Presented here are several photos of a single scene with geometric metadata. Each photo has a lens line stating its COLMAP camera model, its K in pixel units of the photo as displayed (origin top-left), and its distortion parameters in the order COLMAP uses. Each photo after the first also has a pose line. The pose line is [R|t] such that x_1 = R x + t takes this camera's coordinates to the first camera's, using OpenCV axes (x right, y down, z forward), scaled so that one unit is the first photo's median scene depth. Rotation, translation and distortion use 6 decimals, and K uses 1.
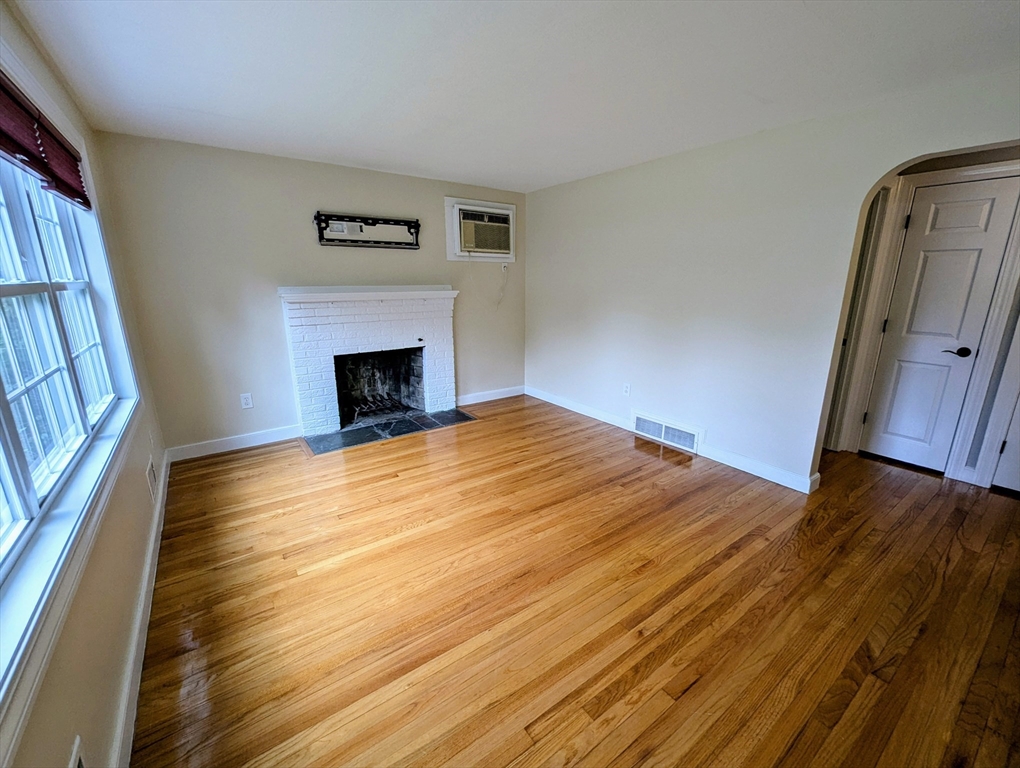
lens RADIAL K [[424.8, 0, 516.8], [0, 424.8, 387.1], [0, 0, 1]] dist [-0.000833, 0.000048]
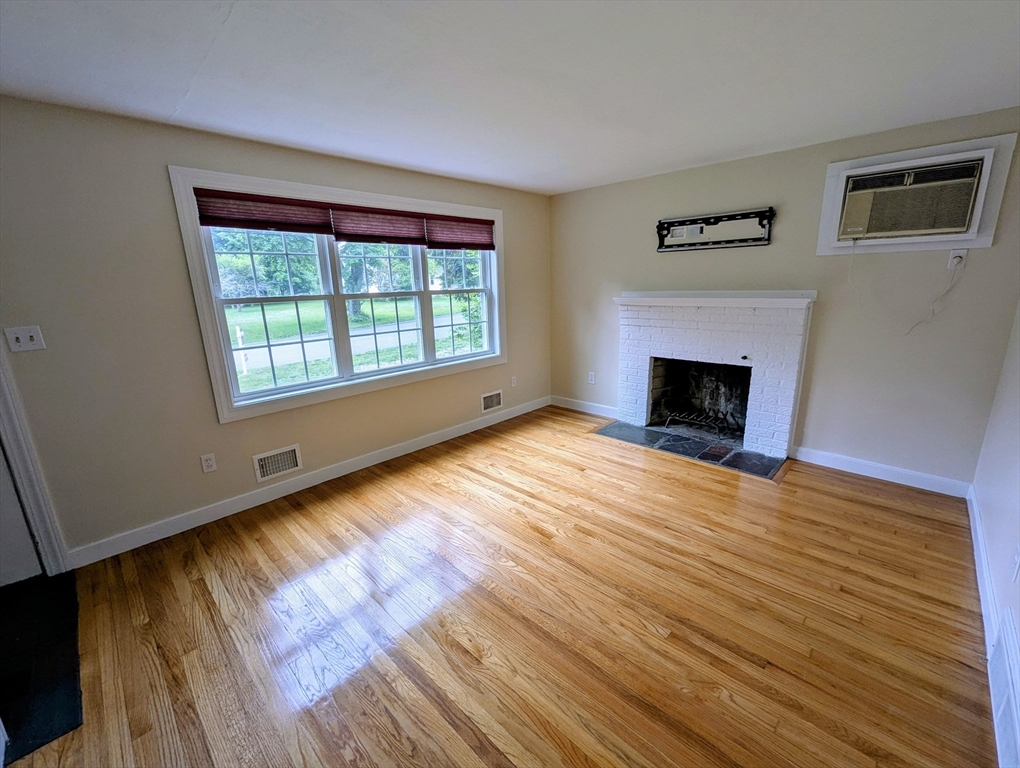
lens RADIAL K [[424.8, 0, 516.8], [0, 424.8, 387.1], [0, 0, 1]] dist [-0.000833, 0.000048]
pose [[0.179706, 0.230773, -0.956269, 0.511157], [-0.222030, 0.956525, 0.189110, -0.120907], [0.958336, 0.178336, 0.223132, 0.435767]]
